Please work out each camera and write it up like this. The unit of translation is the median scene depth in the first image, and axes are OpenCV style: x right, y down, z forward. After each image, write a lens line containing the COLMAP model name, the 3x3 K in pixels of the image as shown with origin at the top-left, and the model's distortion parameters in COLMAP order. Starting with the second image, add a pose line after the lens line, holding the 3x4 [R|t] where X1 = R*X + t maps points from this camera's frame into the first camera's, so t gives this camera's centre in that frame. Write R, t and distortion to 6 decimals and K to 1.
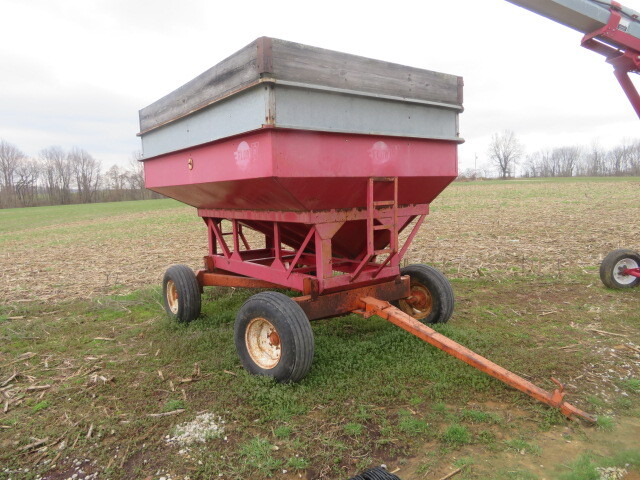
lens RADIAL K [[462.1, 0, 325.1], [0, 462.1, 239.2], [0, 0, 1]] dist [-0.010198, 0.002782]
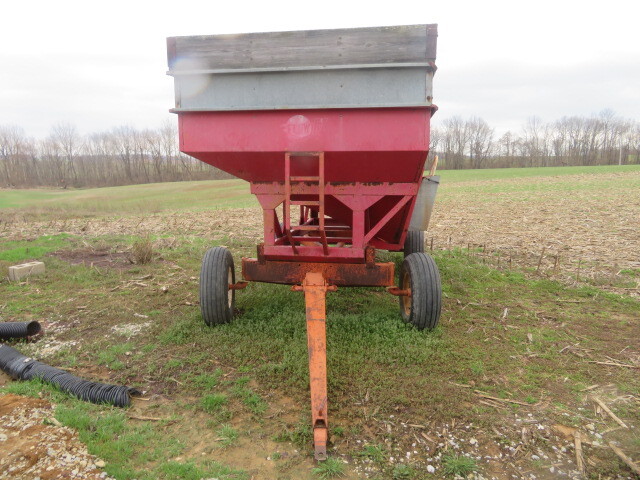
lens RADIAL K [[462.1, 0, 321.0], [0, 462.1, 239.1], [0, 0, 1]] dist [-0.010198, 0.002782]
pose [[0.678513, 0.147225, -0.719684, 0.833480], [-0.096541, 0.989084, 0.111318, -0.060312], [0.728217, -0.006052, 0.685320, 0.333808]]
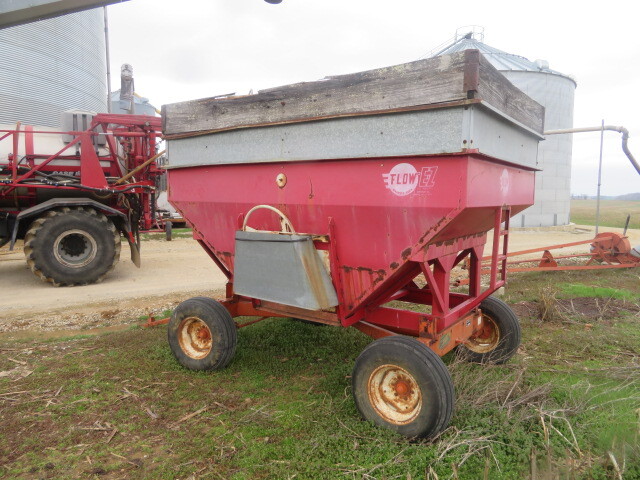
lens RADIAL K [[462.1, 0, 321.9], [0, 462.1, 237.5], [0, 0, 1]] dist [-0.010198, 0.002782]
pose [[0.959567, 0.016019, 0.281024, -0.484633], [-0.010364, 0.999713, -0.021599, -0.044718], [-0.281289, 0.017813, 0.959458, 0.185960]]
